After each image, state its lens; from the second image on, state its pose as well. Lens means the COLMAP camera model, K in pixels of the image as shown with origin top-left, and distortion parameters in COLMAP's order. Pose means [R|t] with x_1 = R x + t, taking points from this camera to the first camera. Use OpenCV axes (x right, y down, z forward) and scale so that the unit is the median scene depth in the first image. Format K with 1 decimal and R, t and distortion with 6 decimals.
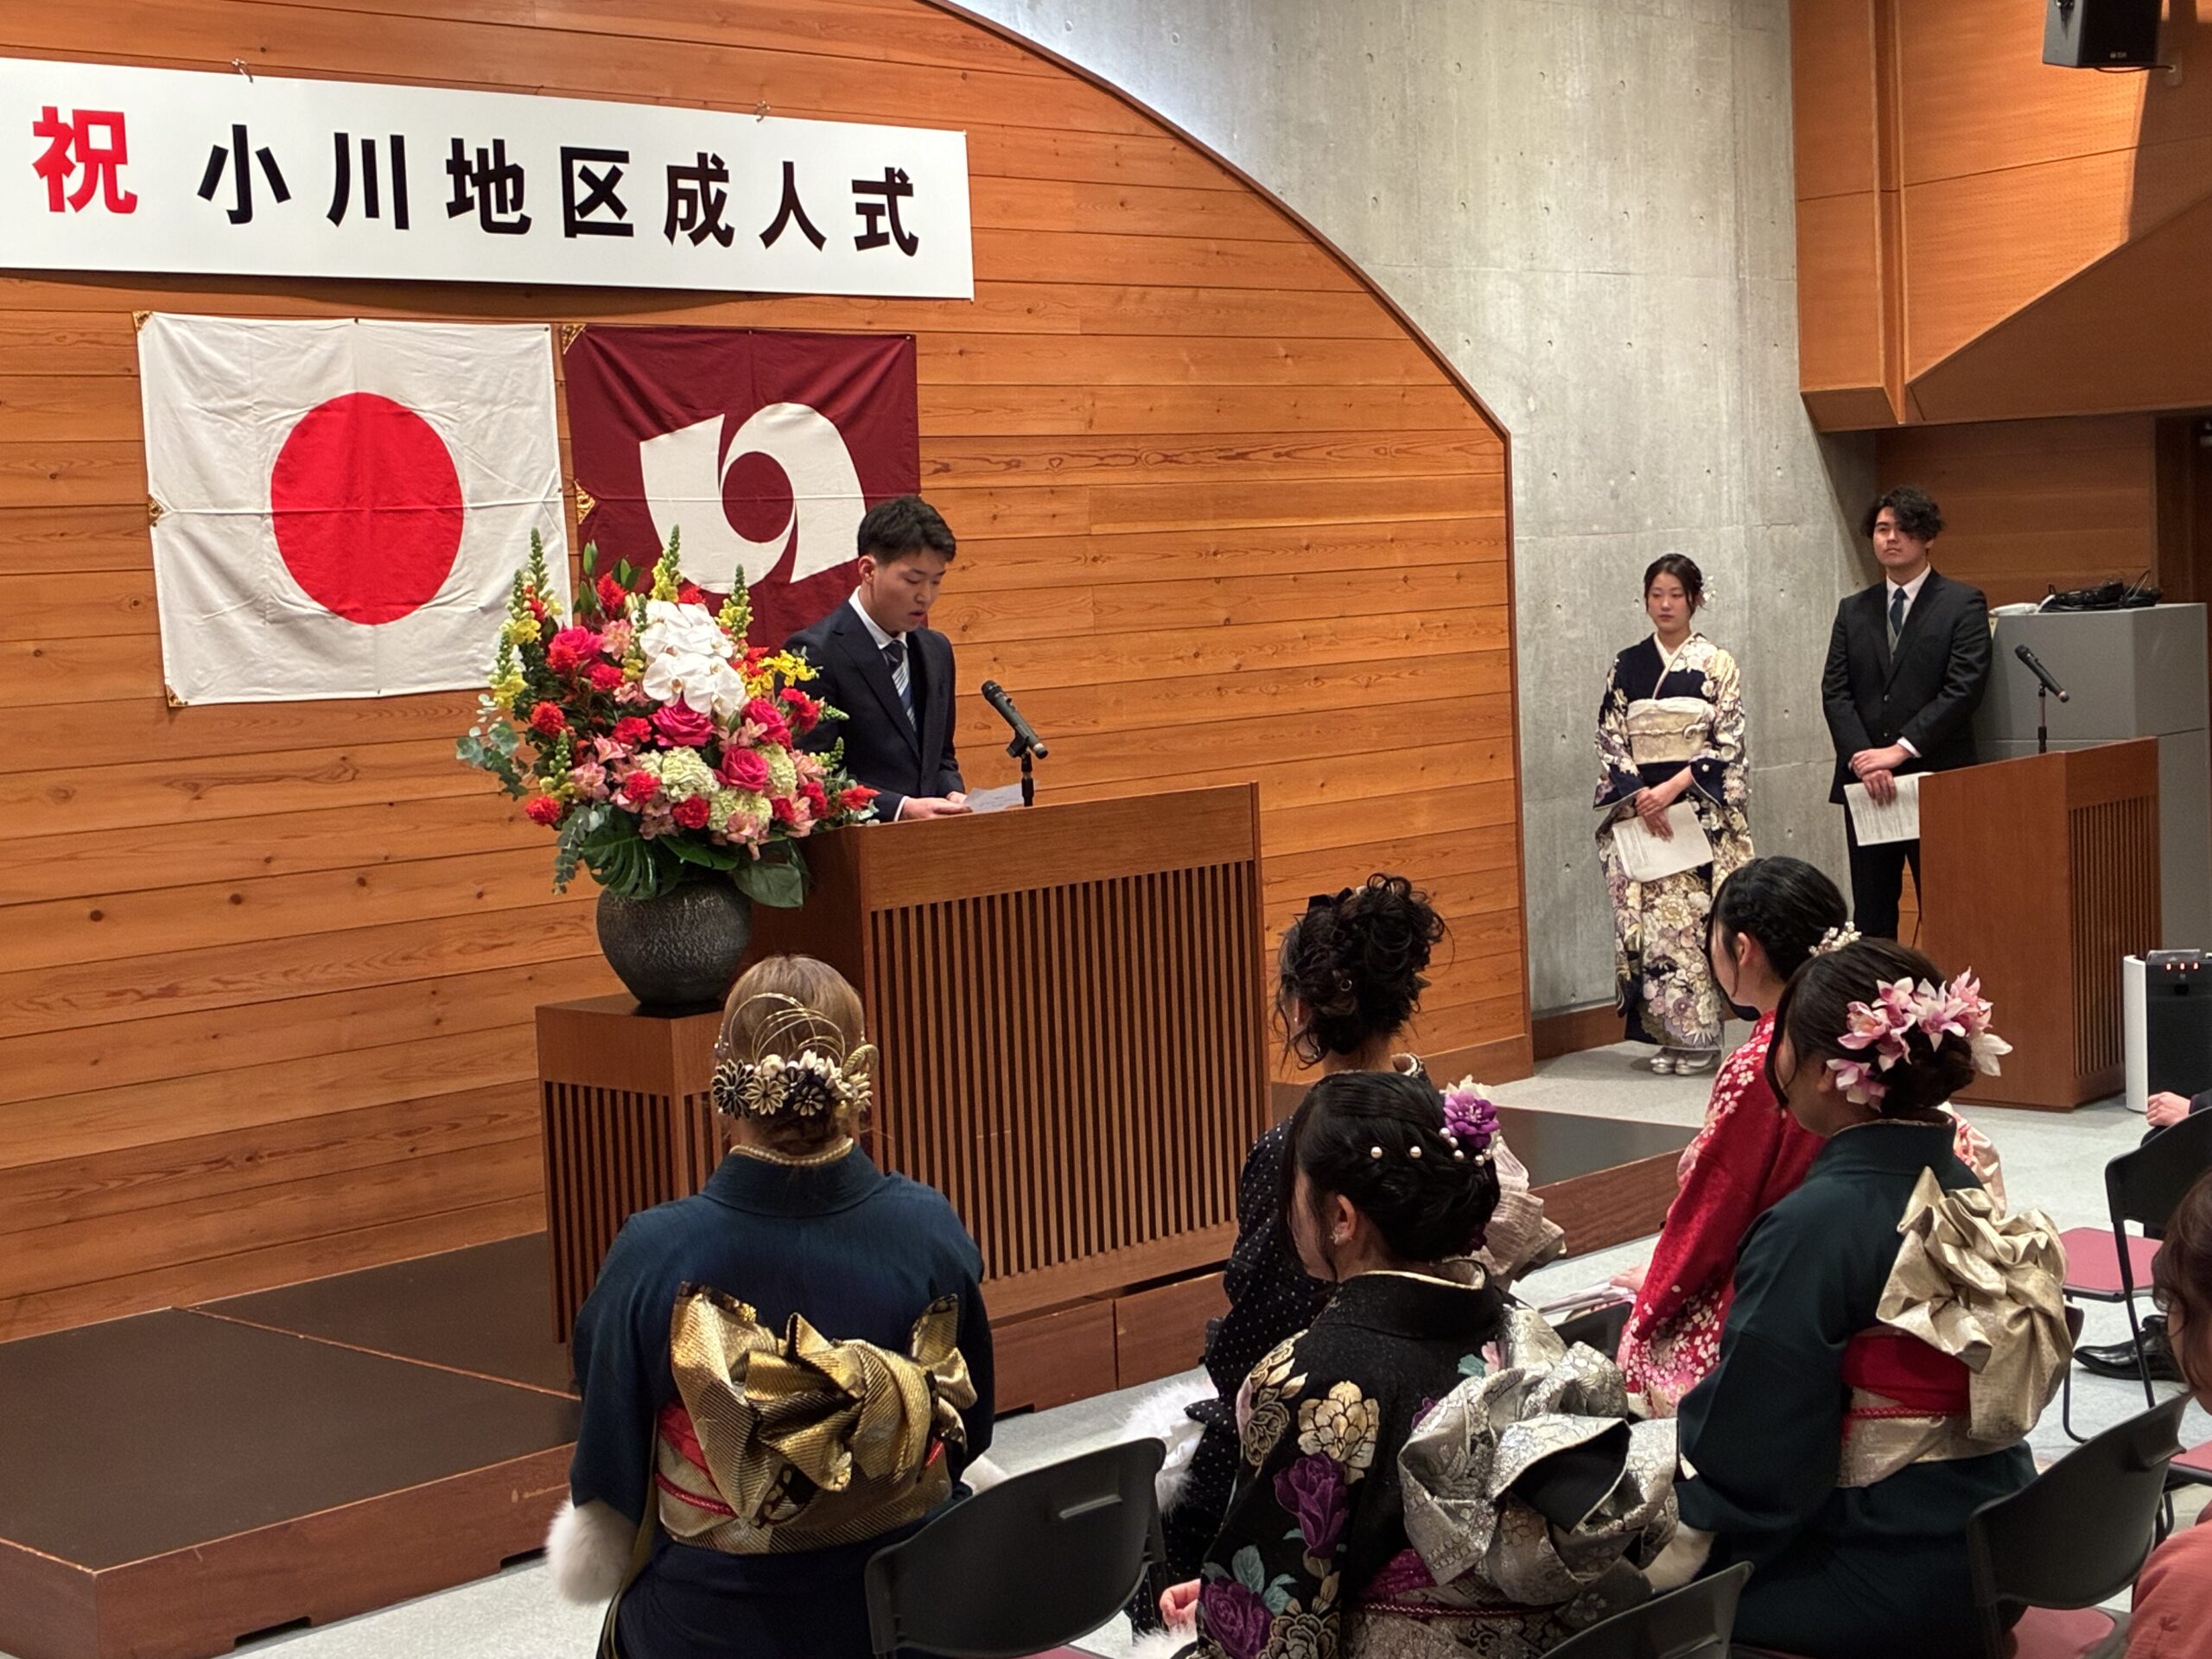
lens RADIAL K [[3472.1, 0, 1106.0], [0, 3472.1, 829.5], [0, 0, 1]] dist [0.353013, -1.337712]
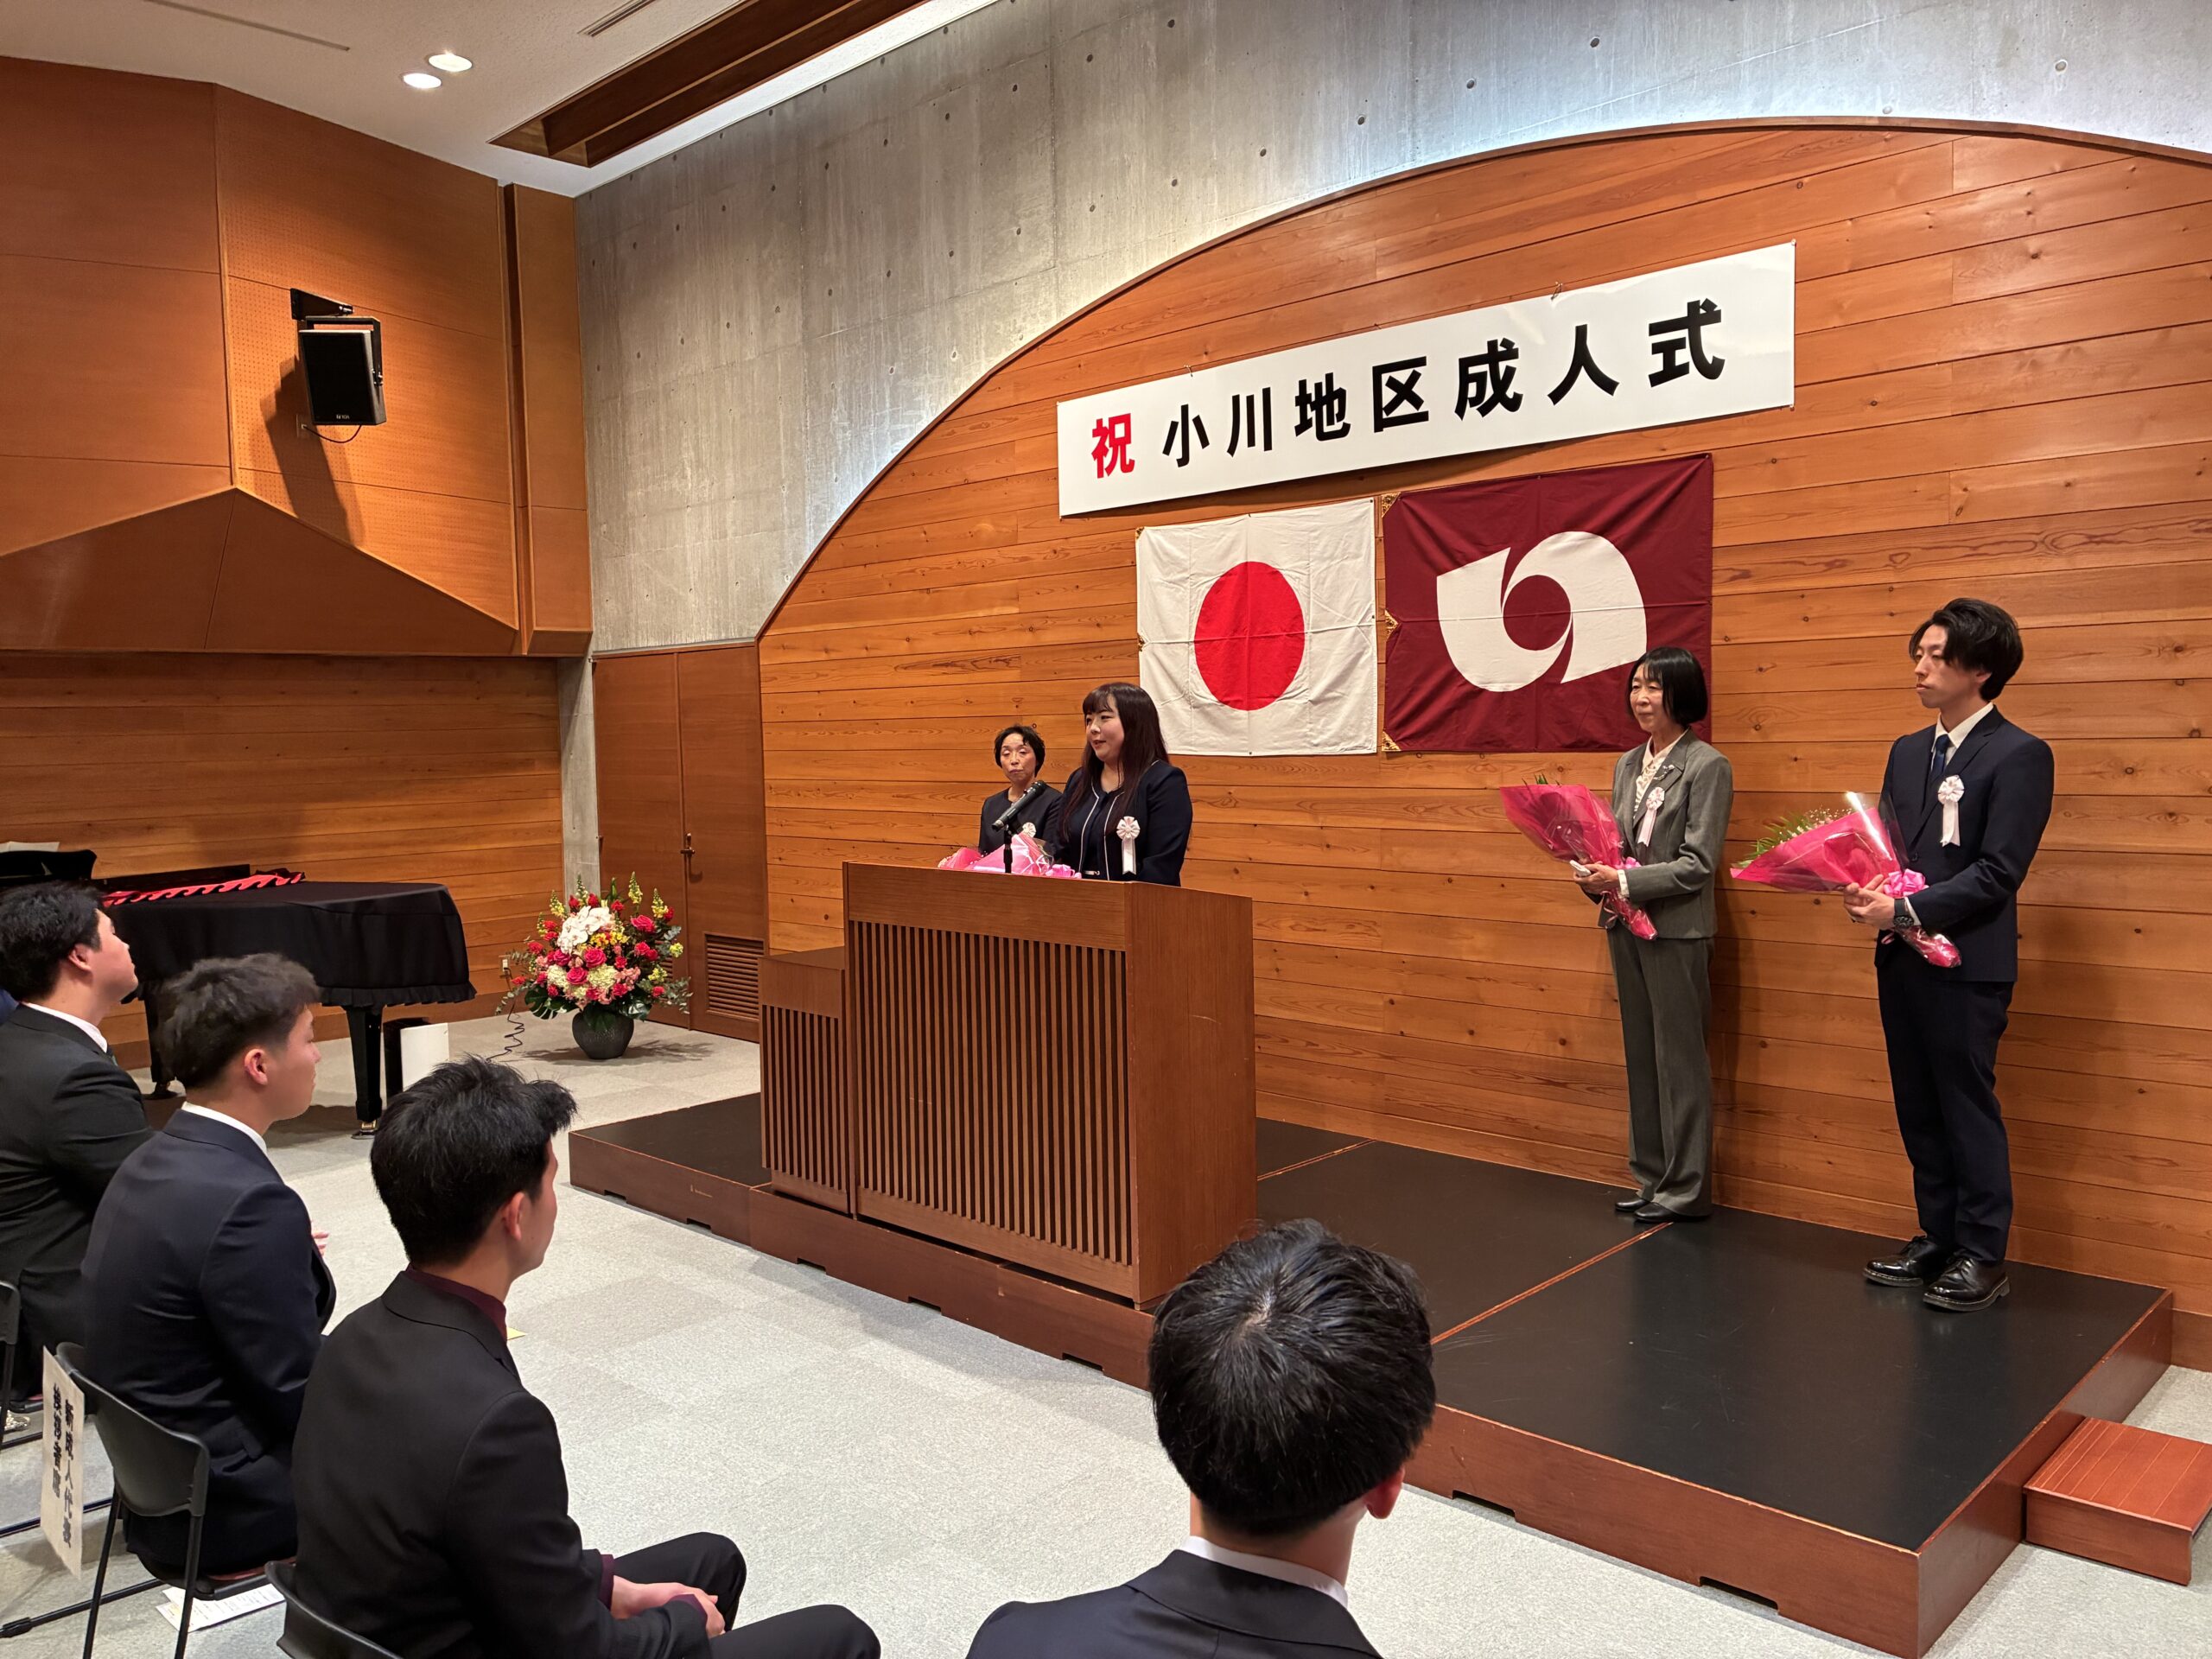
lens RADIAL K [[1679.3, 0, 1103.9], [0, 1679.3, 870.4], [0, 0, 1]] dist [0.034245, -0.002983]
pose [[0.025356, 0.130661, -0.991103, 0.507791], [-0.057187, 0.989988, 0.129051, -0.075814], [0.998041, 0.053406, 0.032574, 0.862427]]
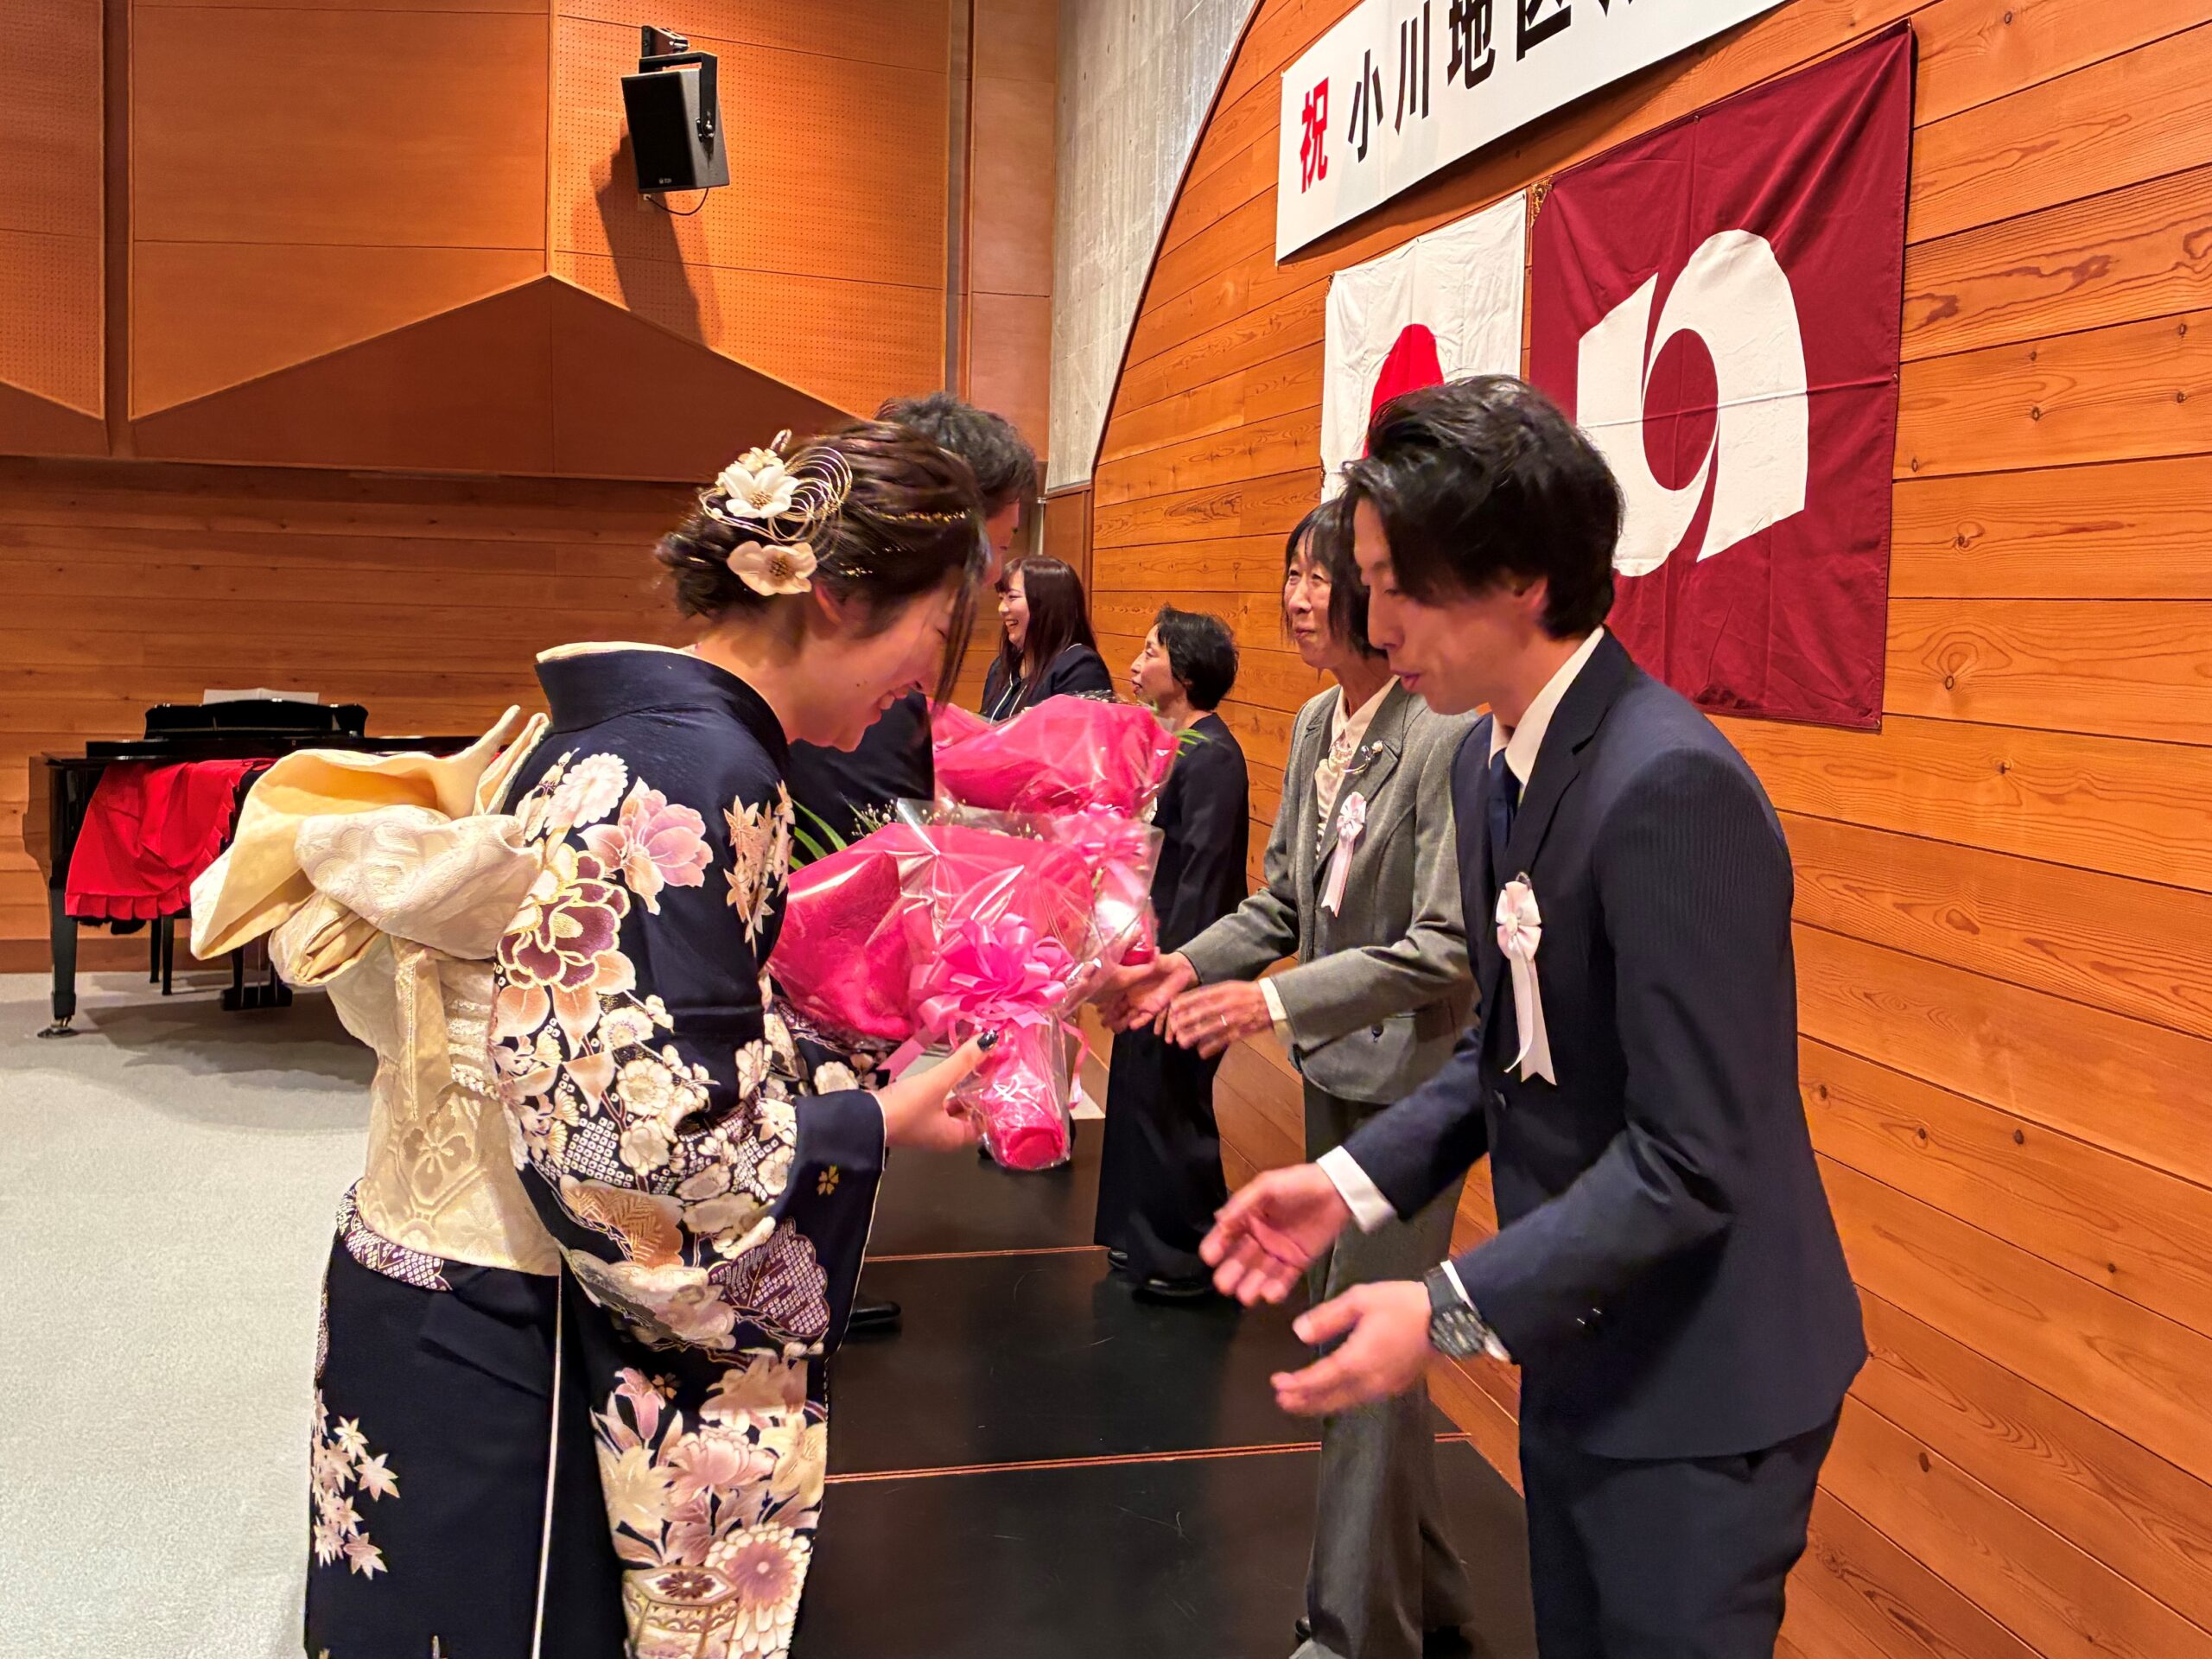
lens RADIAL K [[2200.2, 0, 1111.3], [0, 2200.2, 720.9], [0, 0, 1]] dist [0.063869, -0.000240]
pose [[-0.534491, 0.075783, -0.841770, 0.264967], [-0.071210, 0.988393, 0.134198, -0.089751], [0.842169, 0.131670, -0.522890, 1.153766]]
